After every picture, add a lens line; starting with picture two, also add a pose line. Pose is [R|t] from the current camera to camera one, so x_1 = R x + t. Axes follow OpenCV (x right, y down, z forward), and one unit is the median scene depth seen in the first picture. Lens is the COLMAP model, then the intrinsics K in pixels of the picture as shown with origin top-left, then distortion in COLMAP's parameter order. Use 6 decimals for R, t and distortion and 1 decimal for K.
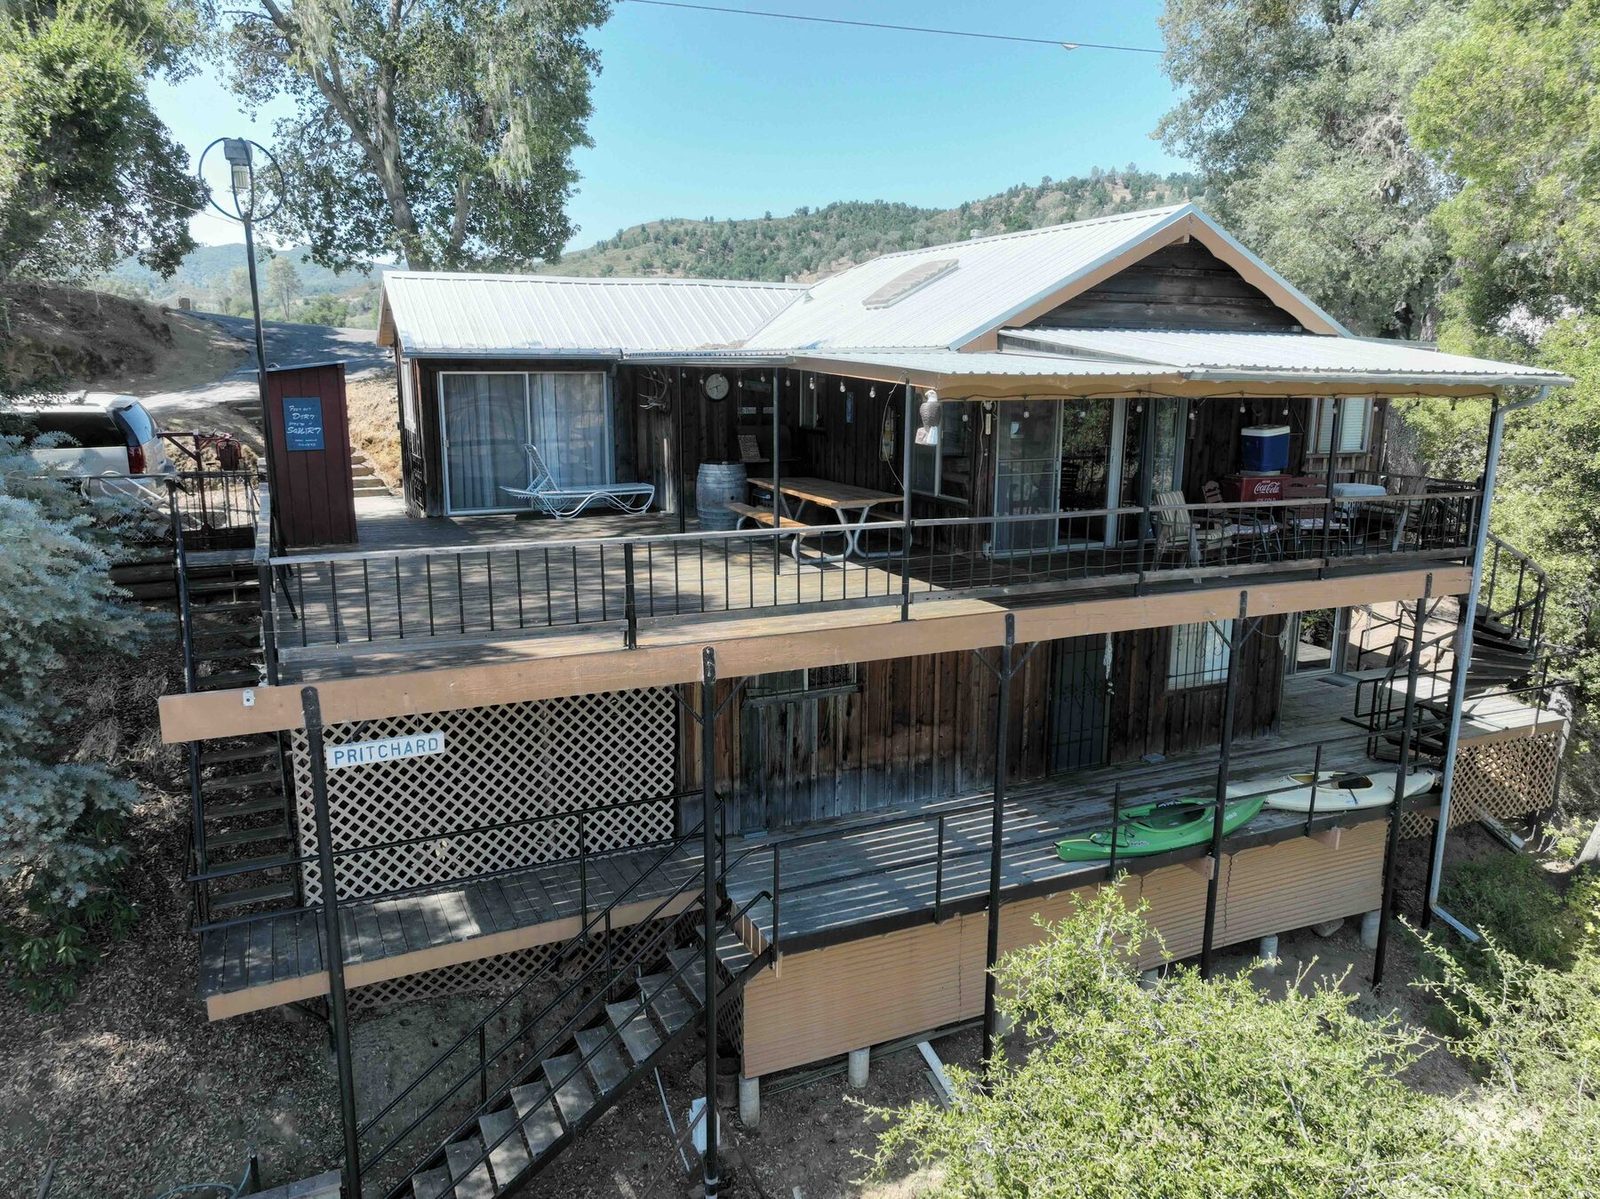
lens RADIAL K [[1132.7, 0, 806.2], [0, 1132.7, 598.9], [0, 0, 1]] dist [-0.003745, 0.016637]
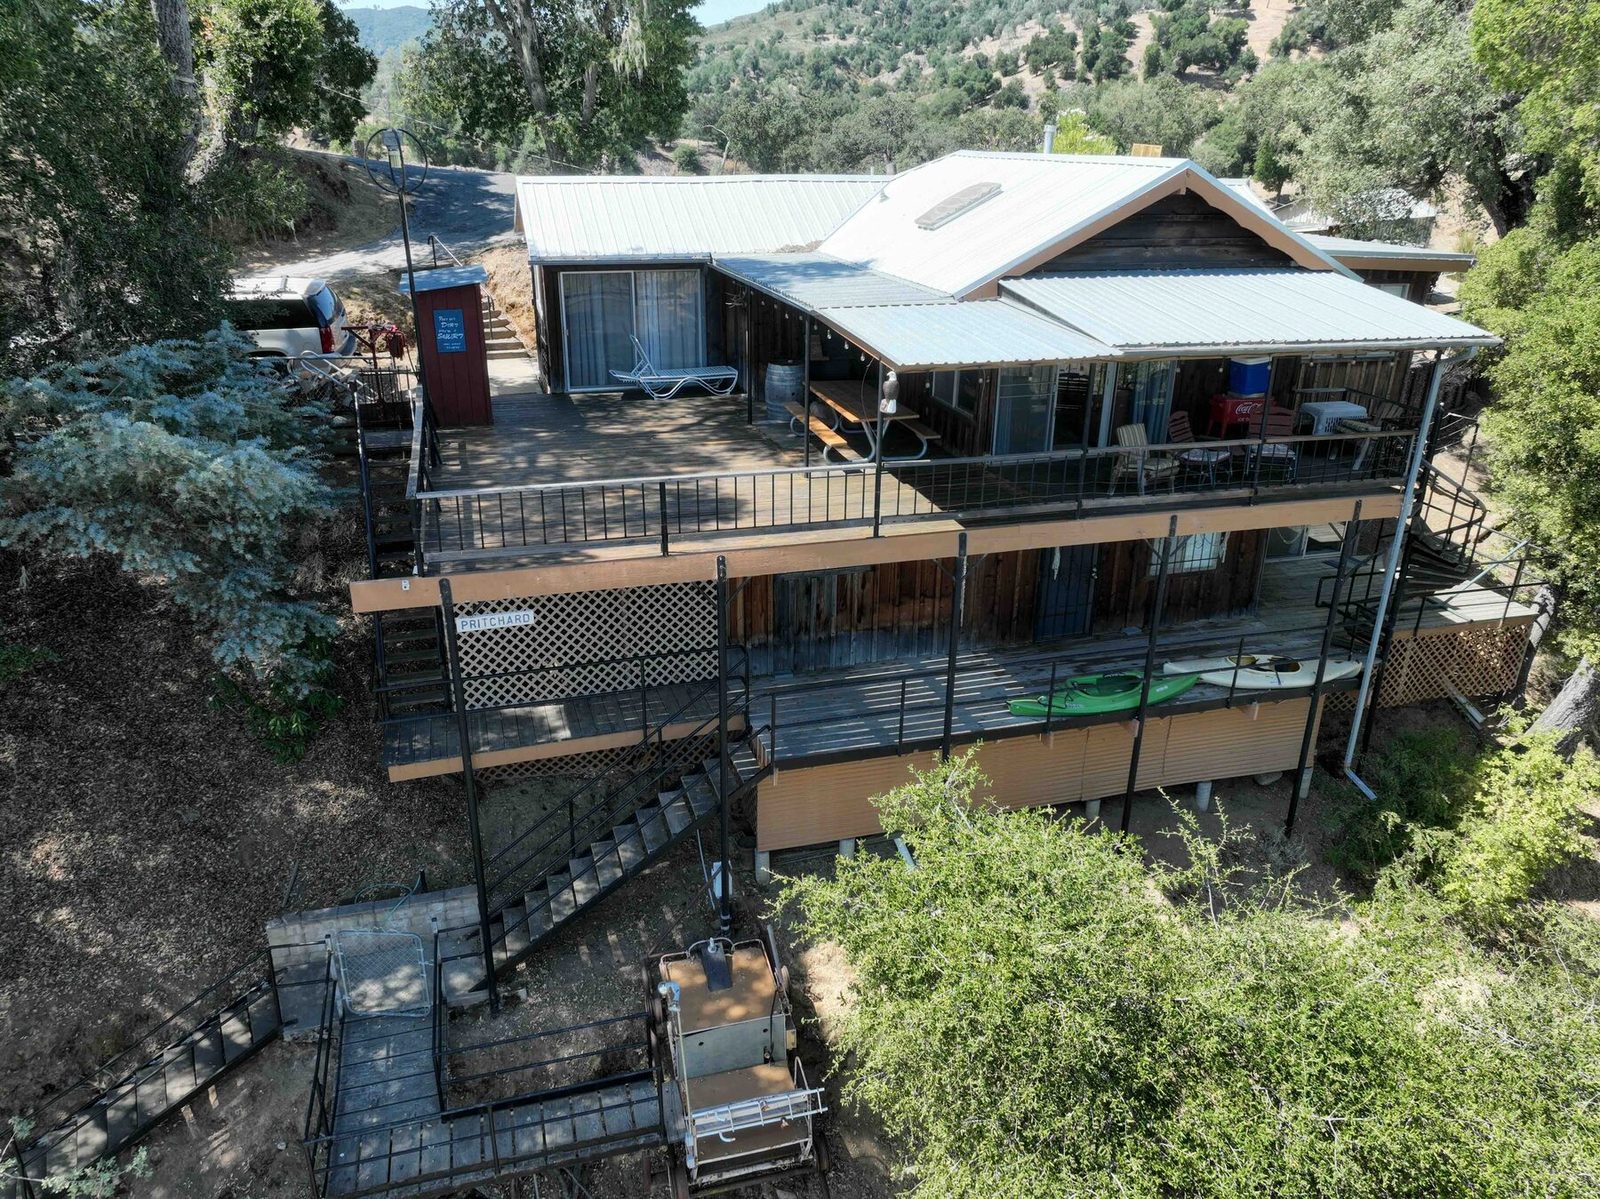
lens RADIAL K [[1132.7, 0, 805.8], [0, 1132.7, 600.8], [0, 0, 1]] dist [-0.003745, 0.016637]
pose [[0.989407, 0.062080, -0.131222, 0.156833], [-0.037251, 0.982253, 0.183823, -0.125899], [0.140305, -0.176988, 0.974161, -0.267991]]
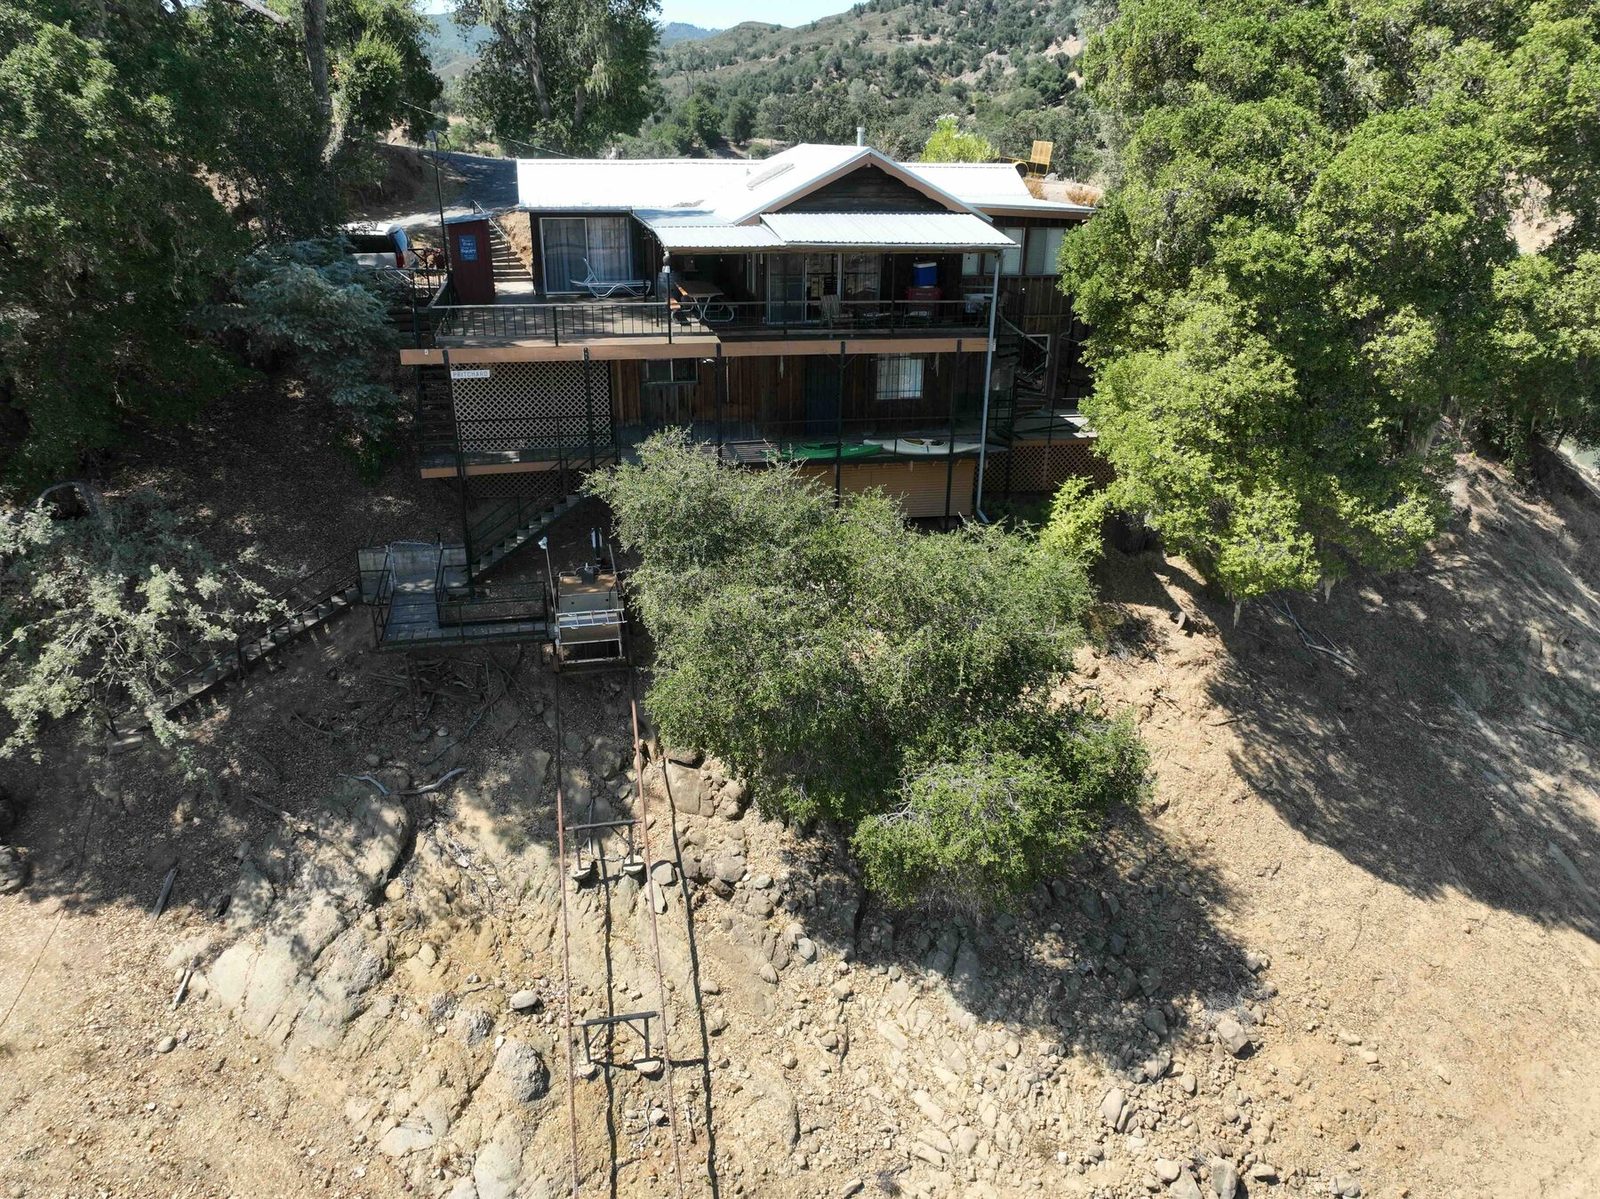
lens RADIAL K [[1132.7, 0, 804.6], [0, 1132.7, 601.7], [0, 0, 1]] dist [-0.003745, 0.016637]
pose [[0.976170, 0.090025, -0.197452, 0.796211], [-0.052432, 0.980777, 0.187956, 0.080571], [0.210577, -0.173125, 0.962125, -1.259958]]
